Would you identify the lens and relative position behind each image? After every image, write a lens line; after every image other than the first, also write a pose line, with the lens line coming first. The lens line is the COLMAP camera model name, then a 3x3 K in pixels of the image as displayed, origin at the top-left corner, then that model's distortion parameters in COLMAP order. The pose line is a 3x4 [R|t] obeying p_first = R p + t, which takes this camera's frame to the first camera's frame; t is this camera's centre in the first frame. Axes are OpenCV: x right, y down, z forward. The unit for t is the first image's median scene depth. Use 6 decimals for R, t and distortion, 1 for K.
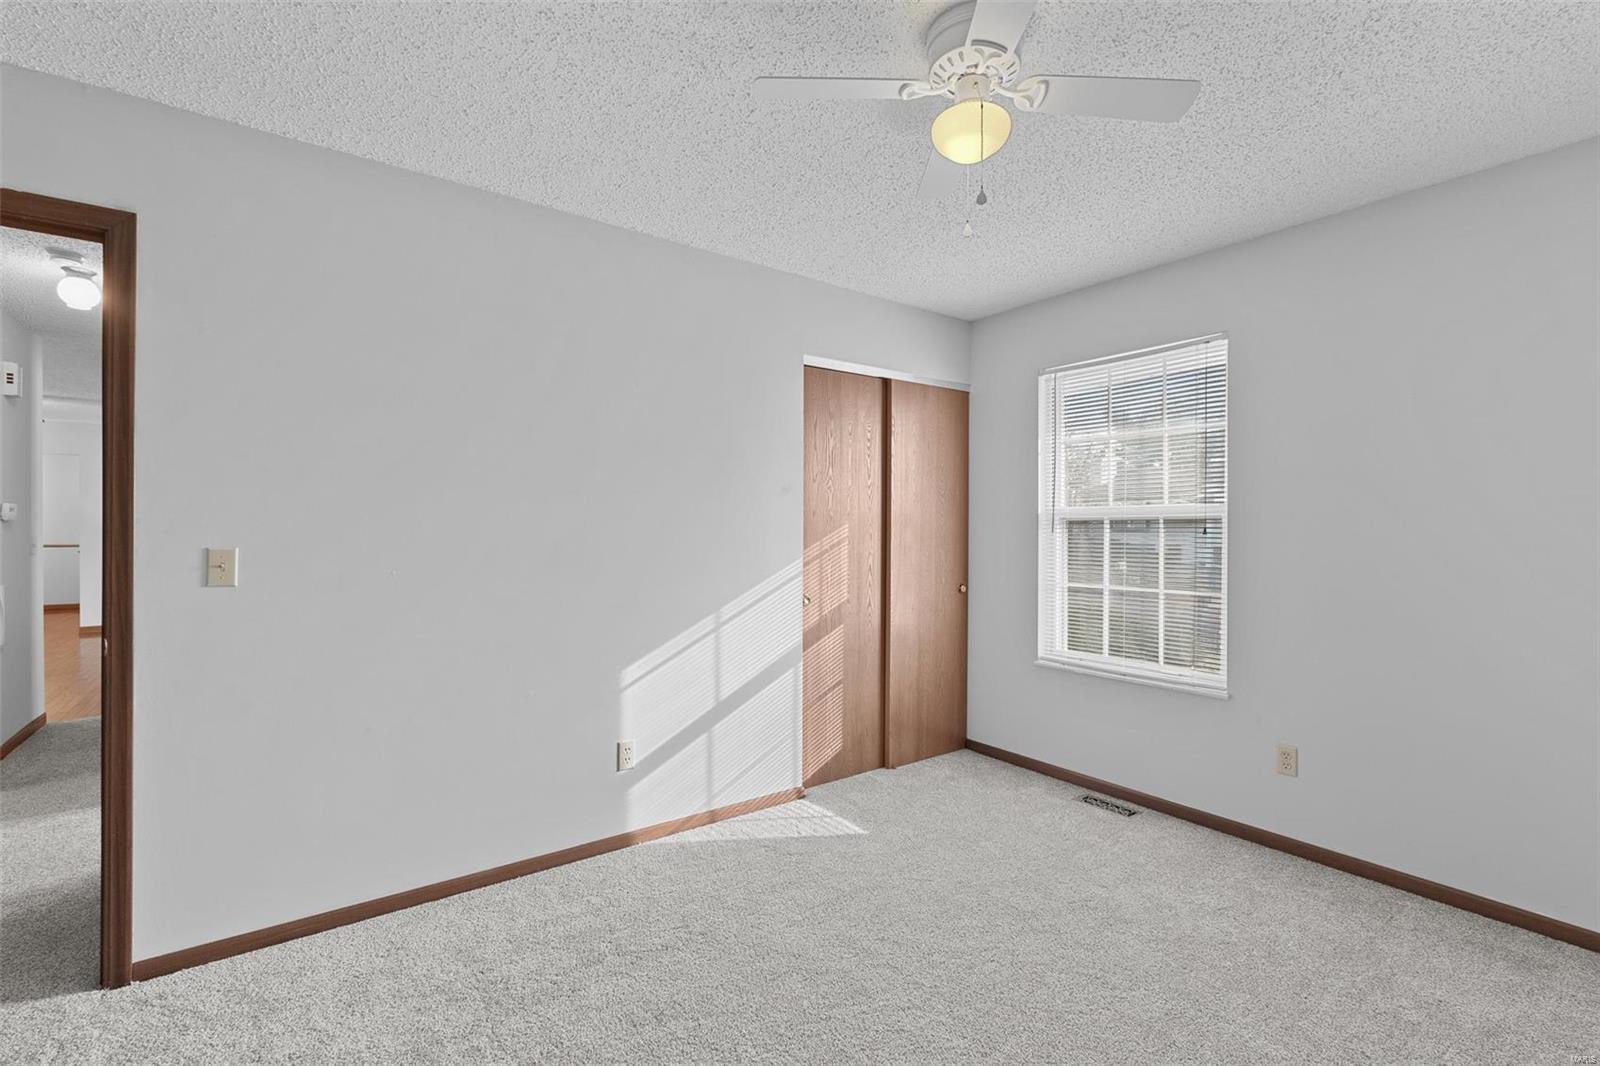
lens RADIAL K [[710.3, 0, 800.0], [0, 710.3, 533.0], [0, 0, 1]] dist [0.002051, 0.000886]
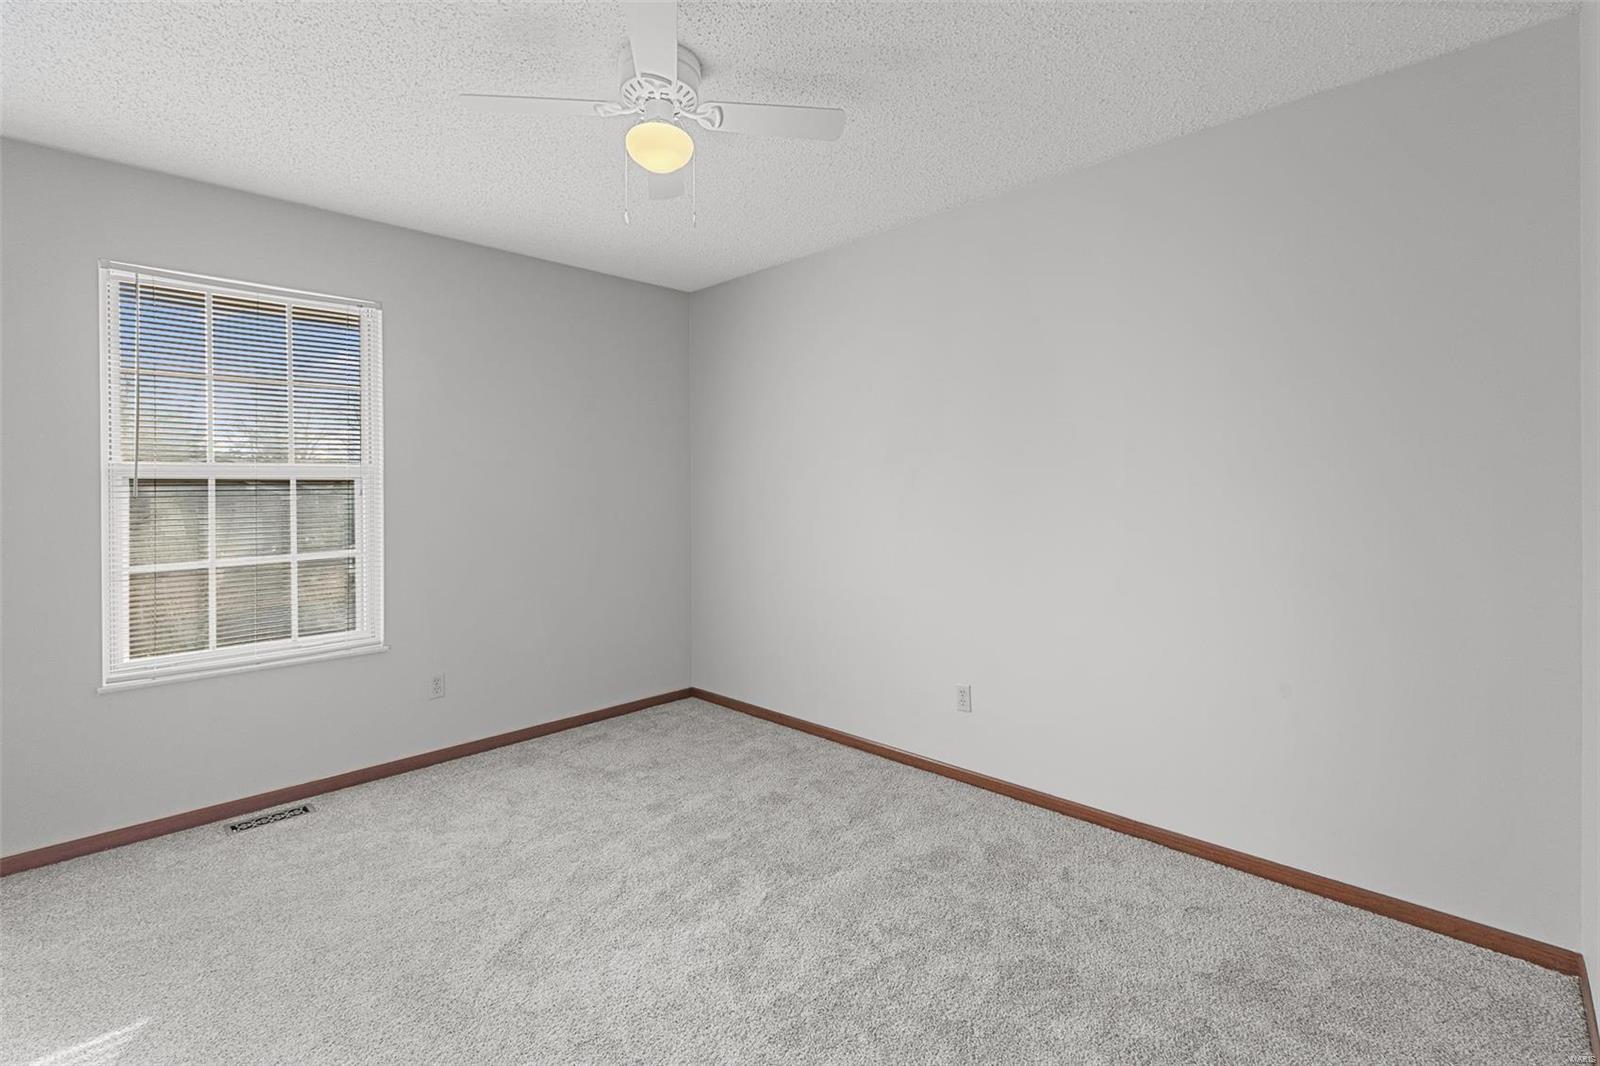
lens RADIAL K [[735.1, 0, 801.5], [0, 735.1, 489.1], [0, 0, 1]] dist [0.000155, 0.000001]
pose [[-0.159417, -0.009224, 0.987168, -0.524279], [0.011187, 0.999875, 0.011149, -0.010778], [-0.987148, 0.012821, -0.159294, 0.508190]]
